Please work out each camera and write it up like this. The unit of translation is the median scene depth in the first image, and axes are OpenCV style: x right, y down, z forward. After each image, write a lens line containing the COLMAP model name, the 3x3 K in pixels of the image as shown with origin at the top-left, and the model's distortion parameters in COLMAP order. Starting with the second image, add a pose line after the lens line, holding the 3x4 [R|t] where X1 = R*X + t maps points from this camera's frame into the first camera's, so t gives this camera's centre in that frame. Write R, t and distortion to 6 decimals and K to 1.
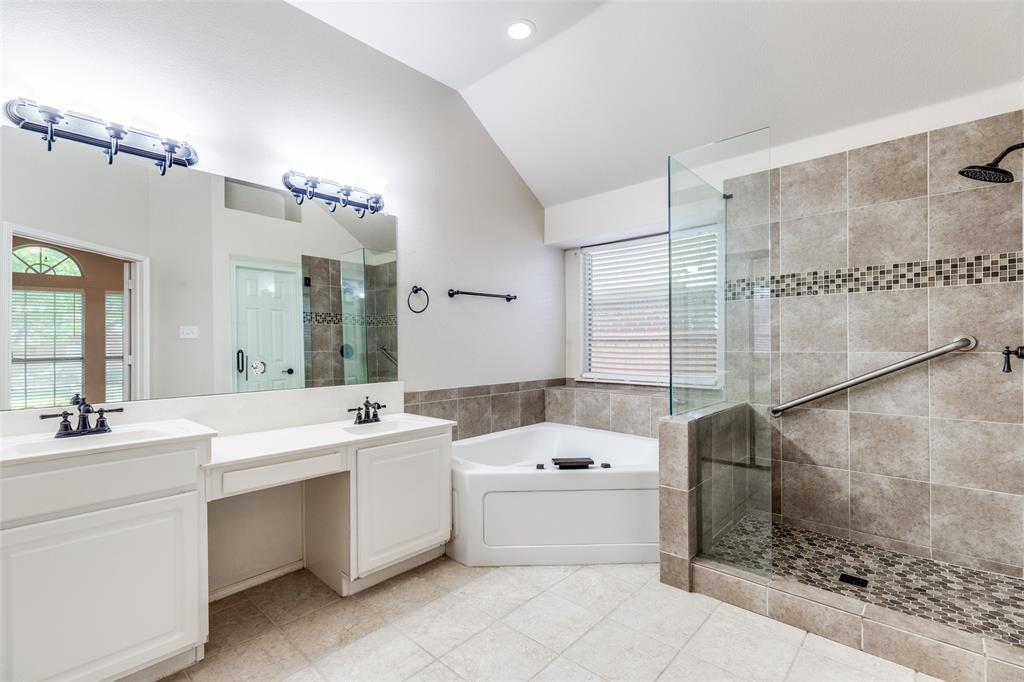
lens RADIAL K [[463.7, 0, 512.2], [0, 463.7, 342.0], [0, 0, 1]] dist [0.010287, -0.002910]
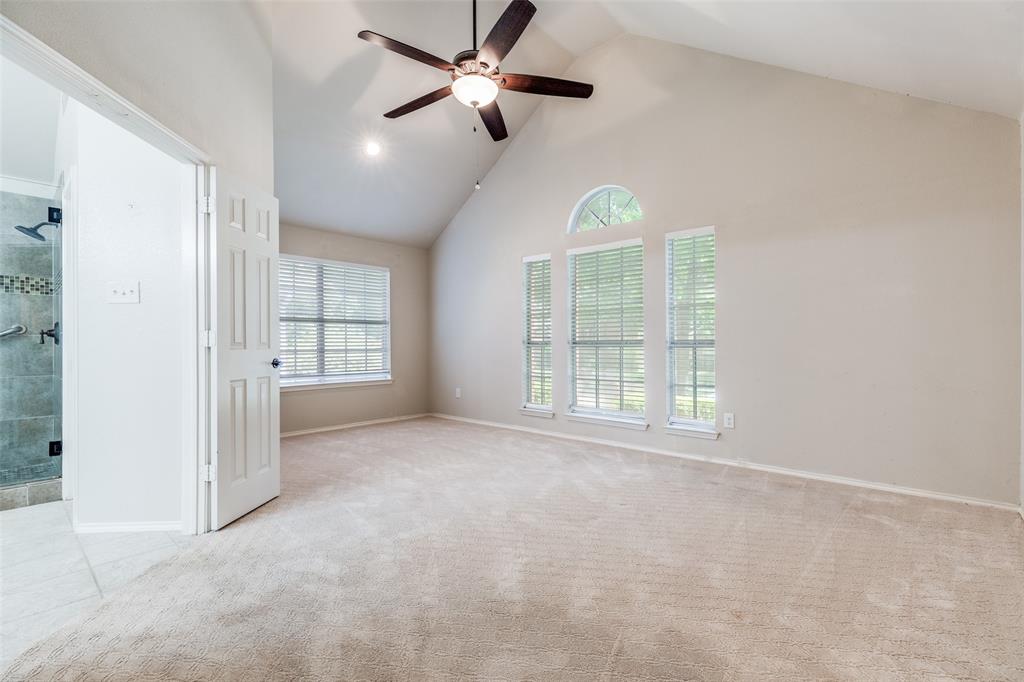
lens RADIAL K [[463.7, 0, 509.2], [0, 463.7, 343.4], [0, 0, 1]] dist [0.010287, -0.002910]
pose [[-0.001883, 0.006886, 0.999975, -0.588768], [0.007075, 0.999951, -0.006873, 0.066113], [-0.999973, 0.007061, -0.001932, -0.627119]]
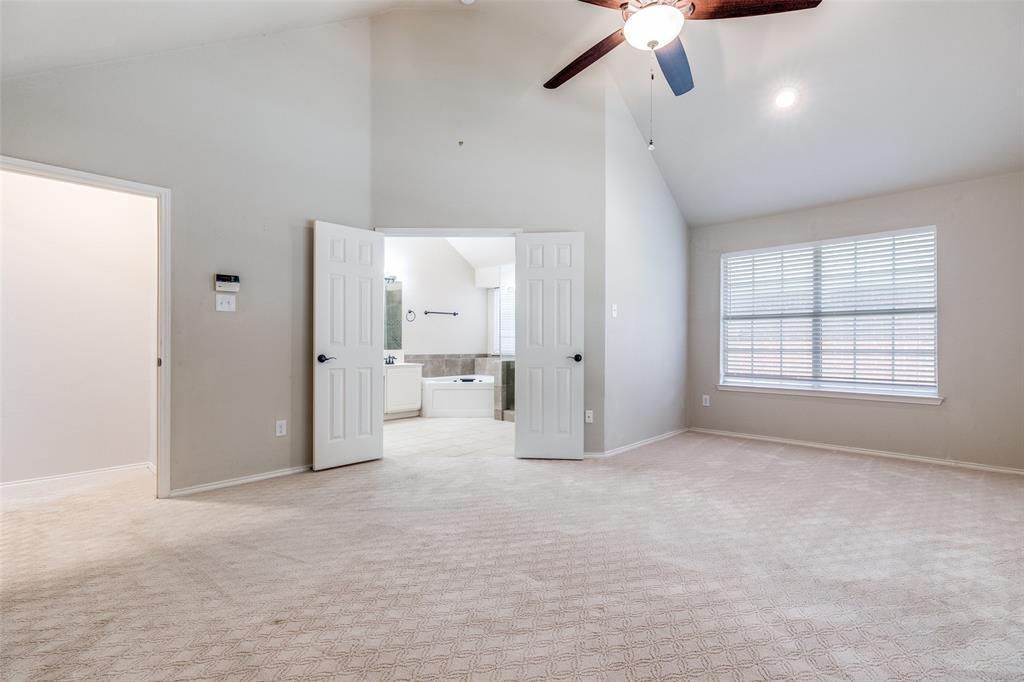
lens RADIAL K [[463.7, 0, 504.7], [0, 463.7, 338.7], [0, 0, 1]] dist [0.010287, -0.002910]
pose [[0.999030, 0.005924, -0.043623, 0.462360], [-0.006461, 0.999905, -0.012178, 0.062574], [0.043547, 0.012448, 0.998974, -1.632418]]
